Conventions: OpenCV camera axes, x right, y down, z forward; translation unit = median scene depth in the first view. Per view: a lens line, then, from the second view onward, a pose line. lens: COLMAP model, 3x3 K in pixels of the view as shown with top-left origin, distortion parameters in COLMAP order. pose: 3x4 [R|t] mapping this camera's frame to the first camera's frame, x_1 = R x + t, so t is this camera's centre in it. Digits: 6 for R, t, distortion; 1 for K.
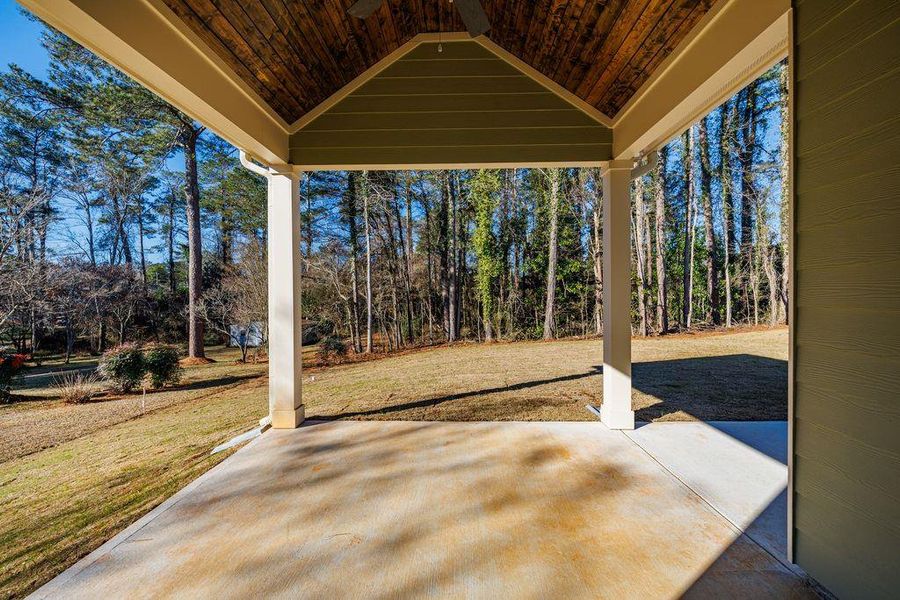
lens RADIAL K [[355.7, 0, 450.5], [0, 355.7, 296.9], [0, 0, 1]] dist [-0.000045, -0.000878]
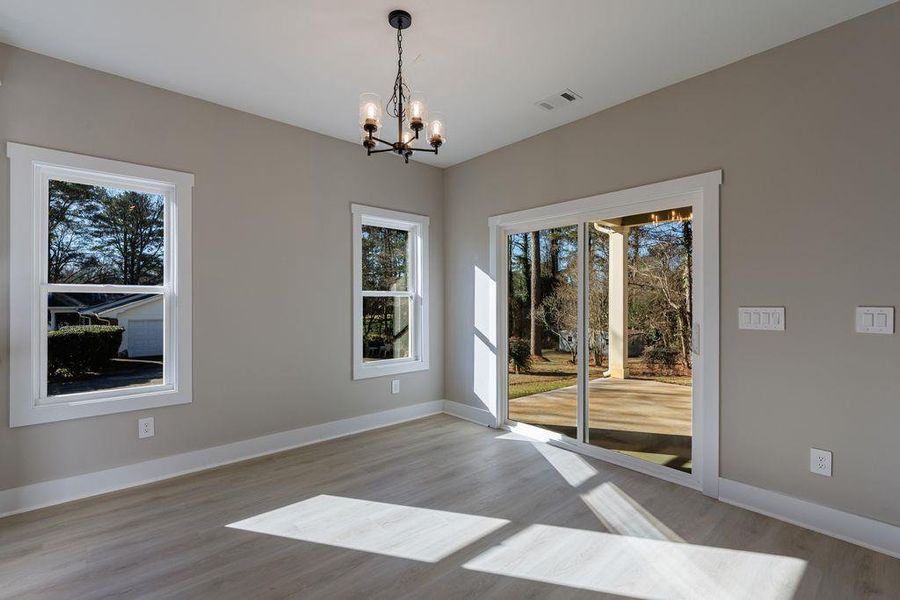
lens RADIAL K [[408.5, 0, 446.5], [0, 408.5, 300.0], [0, 0, 1]] dist [-0.001385, -0.002215]
pose [[0.686899, 0.005560, -0.726731, 0.046921], [-0.014512, 0.999876, -0.006066, 0.001126], [0.726608, 0.014713, 0.686895, -0.113277]]
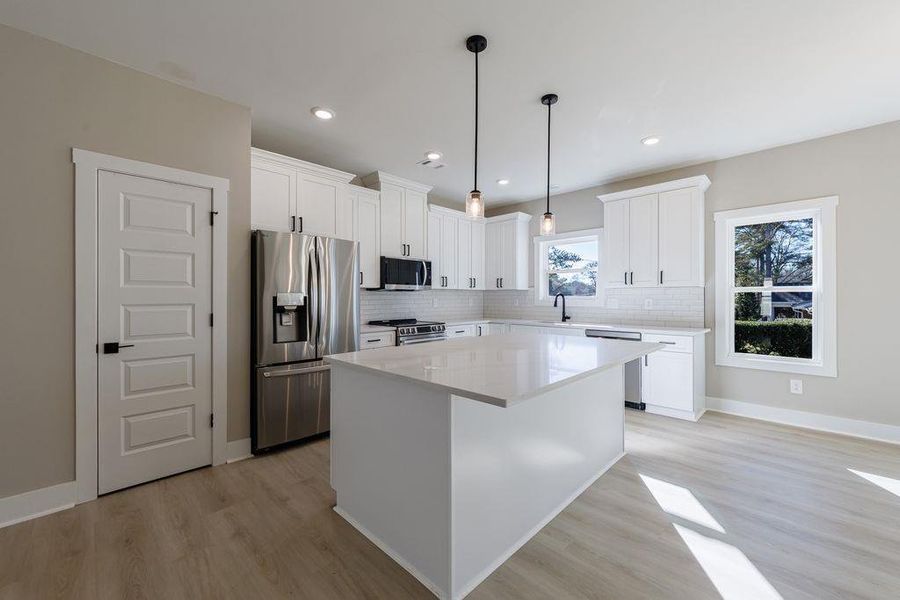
lens RADIAL K [[364.3, 0, 462.8], [0, 364.3, 295.9], [0, 0, 1]] dist [0.001858, -0.000880]
pose [[-0.658509, 0.004877, -0.752557, 0.085963], [-0.002714, 0.999957, 0.008855, 0.000667], [0.752568, 0.007874, -0.658467, -0.103940]]
